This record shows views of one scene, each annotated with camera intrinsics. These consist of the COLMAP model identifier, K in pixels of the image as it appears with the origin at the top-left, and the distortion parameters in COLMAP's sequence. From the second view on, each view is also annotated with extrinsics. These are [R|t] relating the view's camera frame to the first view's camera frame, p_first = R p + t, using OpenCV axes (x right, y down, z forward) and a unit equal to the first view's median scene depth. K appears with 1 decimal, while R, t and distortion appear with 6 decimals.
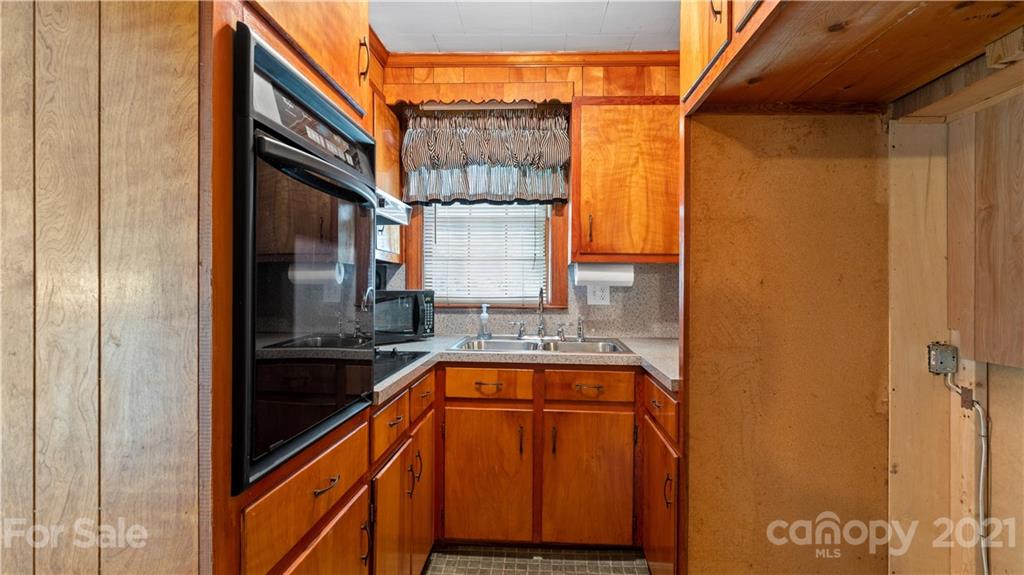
lens RADIAL K [[509.1, 0, 514.4], [0, 509.1, 290.8], [0, 0, 1]] dist [-0.000036, 0.000328]
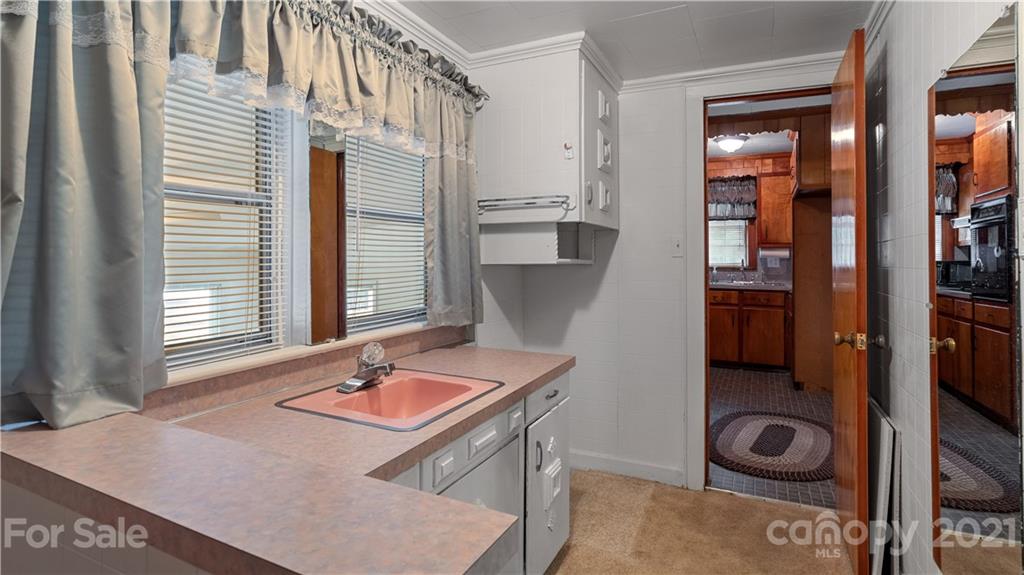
lens RADIAL K [[503.5, 0, 513.5], [0, 503.5, 255.7], [0, 0, 1]] dist [-0.001854, -0.000135]
pose [[0.919236, -0.009678, -0.393588, -0.002130], [0.001598, 0.999781, -0.020851, 0.024583], [0.393703, 0.018539, 0.919051, -1.433885]]
